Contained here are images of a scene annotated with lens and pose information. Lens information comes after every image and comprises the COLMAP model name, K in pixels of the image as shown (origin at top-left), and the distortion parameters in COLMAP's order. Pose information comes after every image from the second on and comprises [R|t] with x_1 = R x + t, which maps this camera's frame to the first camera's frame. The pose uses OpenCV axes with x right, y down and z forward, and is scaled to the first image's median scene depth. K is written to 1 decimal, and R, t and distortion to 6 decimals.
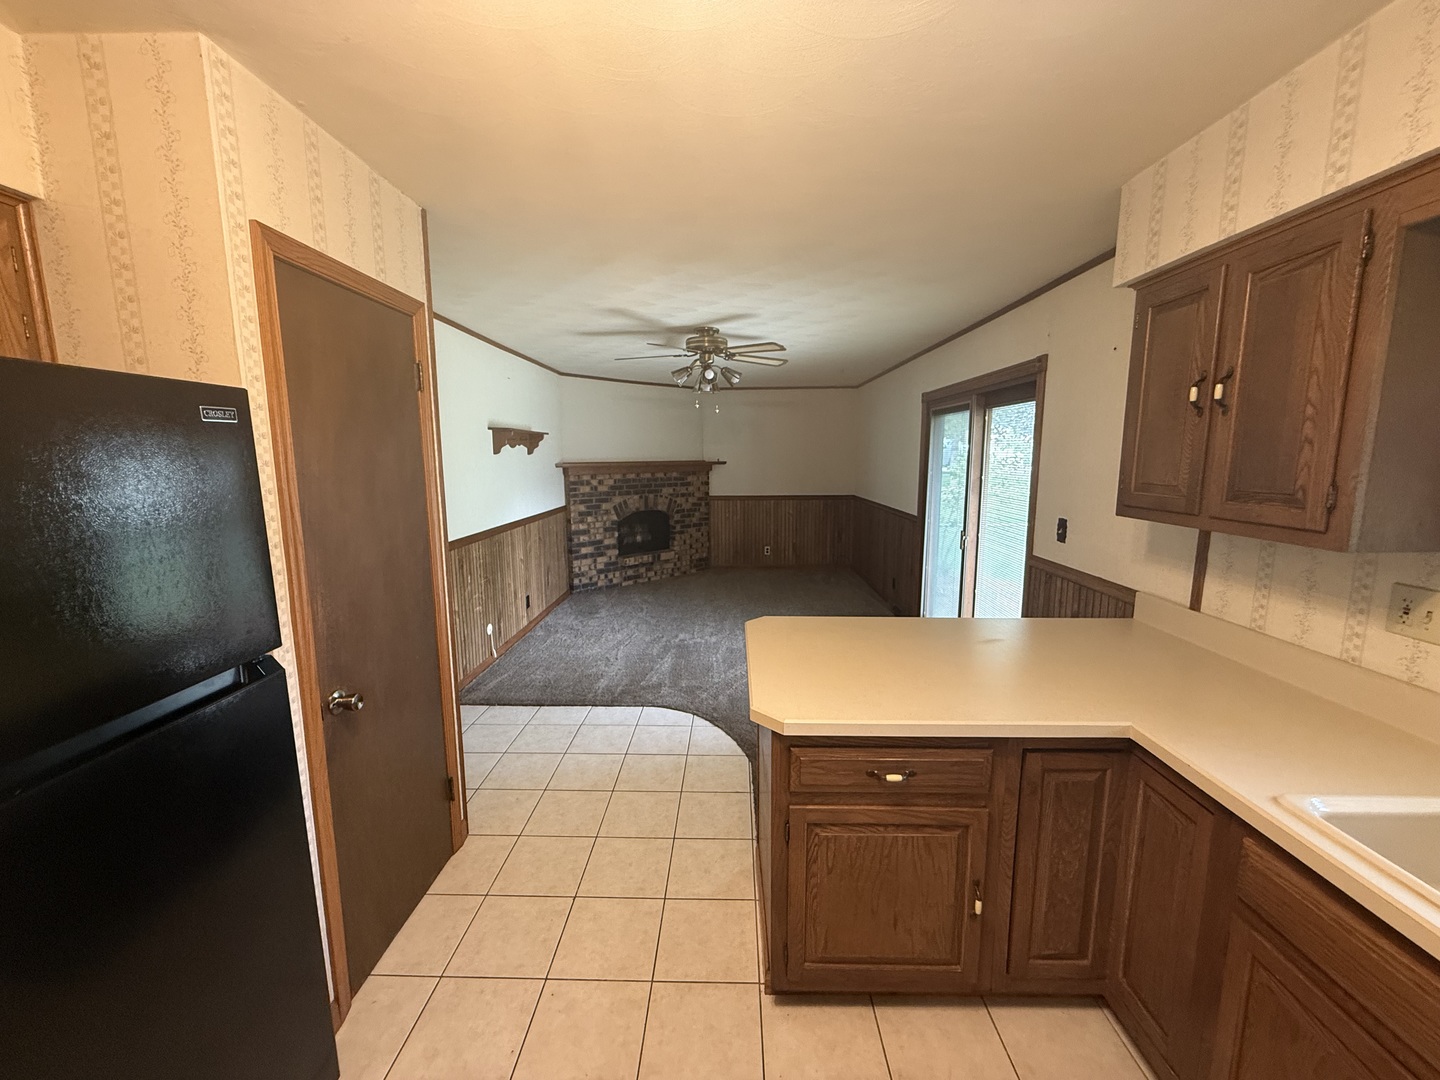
lens RADIAL K [[575.4, 0, 710.9], [0, 575.4, 536.3], [0, 0, 1]] dist [0.000427, 0.001912]
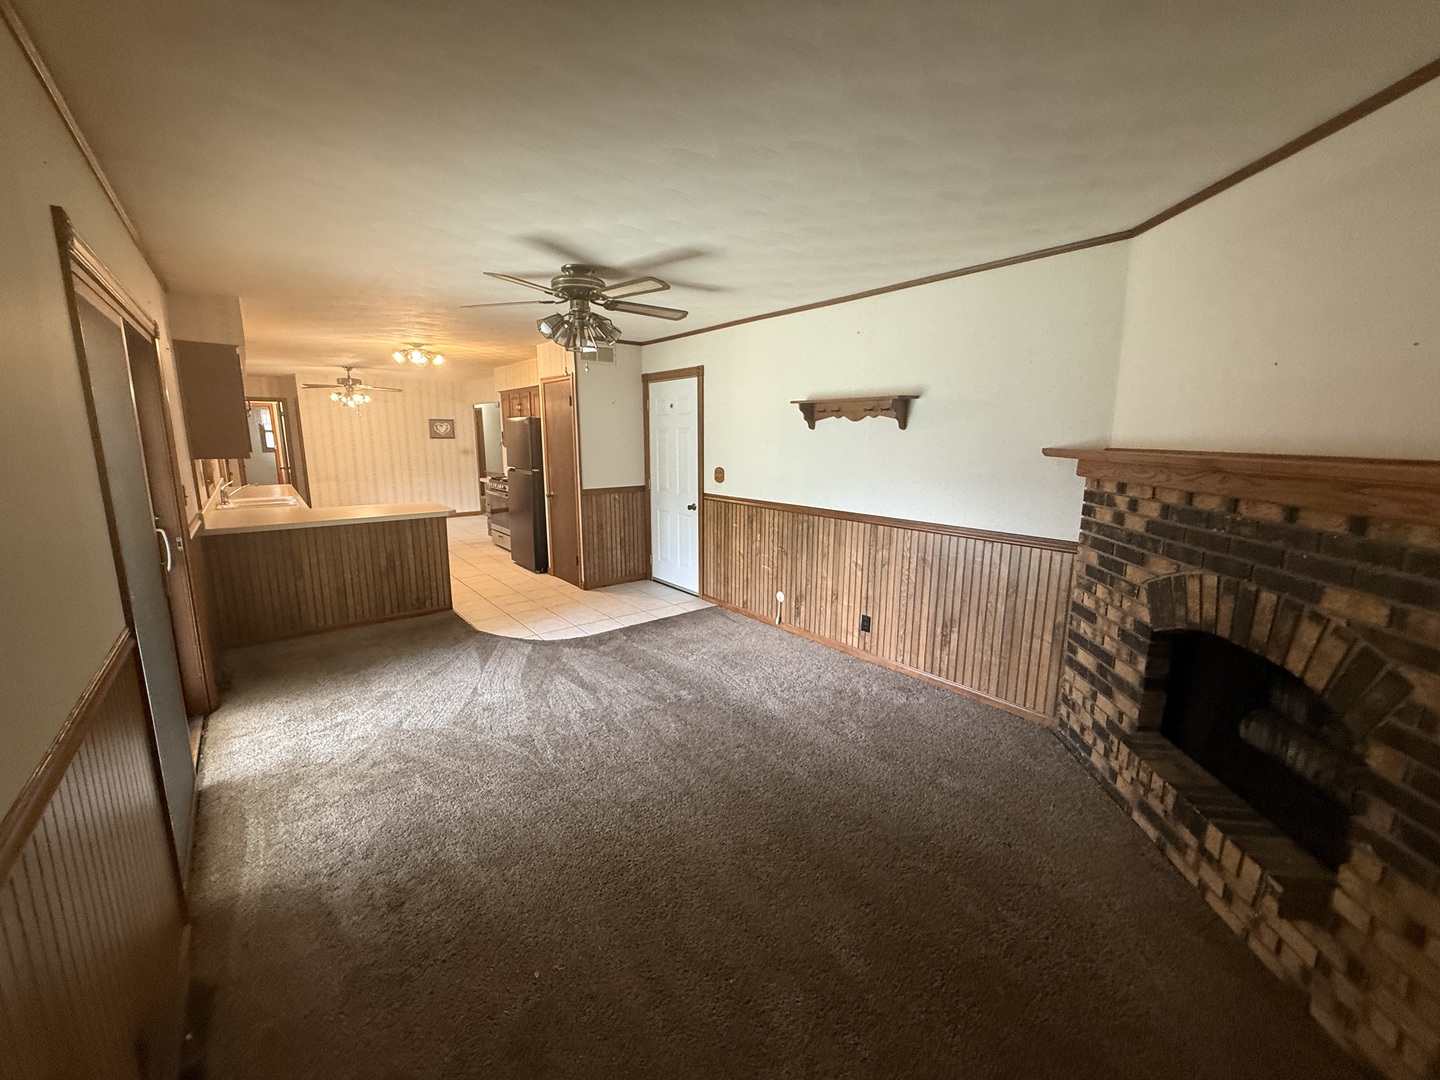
lens RADIAL K [[575.4, 0, 721.6], [0, 575.4, 534.1], [0, 0, 1]] dist [0.000427, 0.001912]
pose [[-0.752297, 0.112700, -0.649113, 0.236211], [-0.096462, 0.955800, 0.277744, -0.148006], [0.651724, 0.271561, -0.708174, 1.059927]]
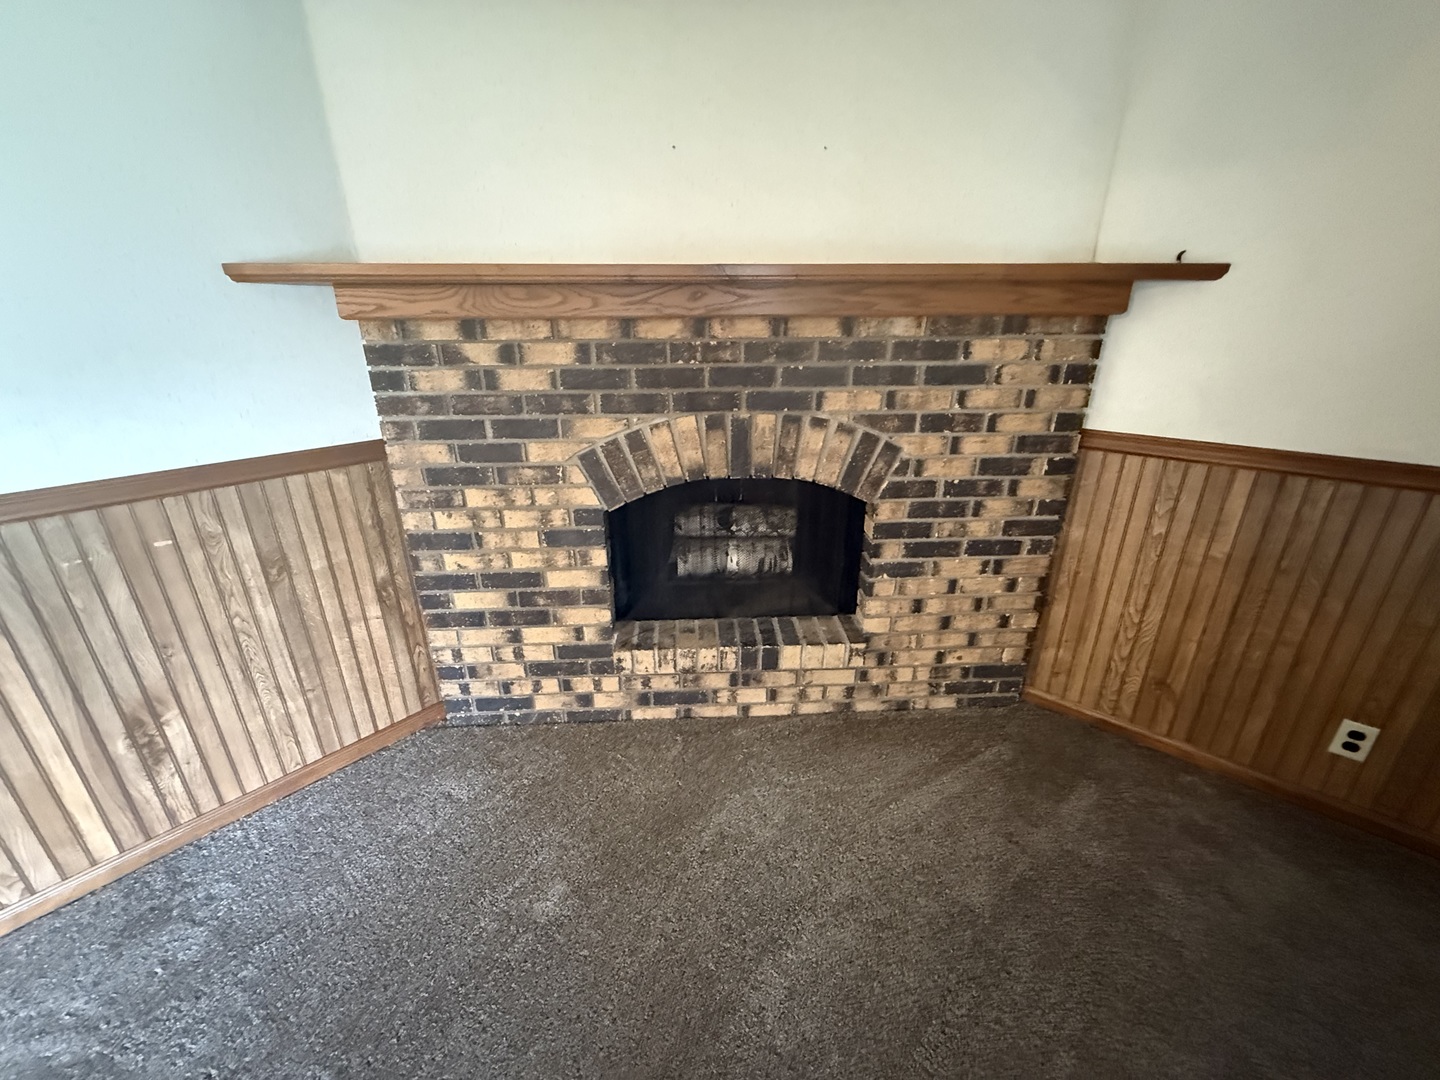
lens RADIAL K [[575.4, 0, 719.8], [0, 575.4, 537.6], [0, 0, 1]] dist [0.000427, 0.001912]
pose [[0.764129, 0.235137, -0.600681, 0.038604], [-0.088068, 0.960505, 0.263959, -0.088605], [0.639024, -0.148798, 0.754657, 0.835224]]
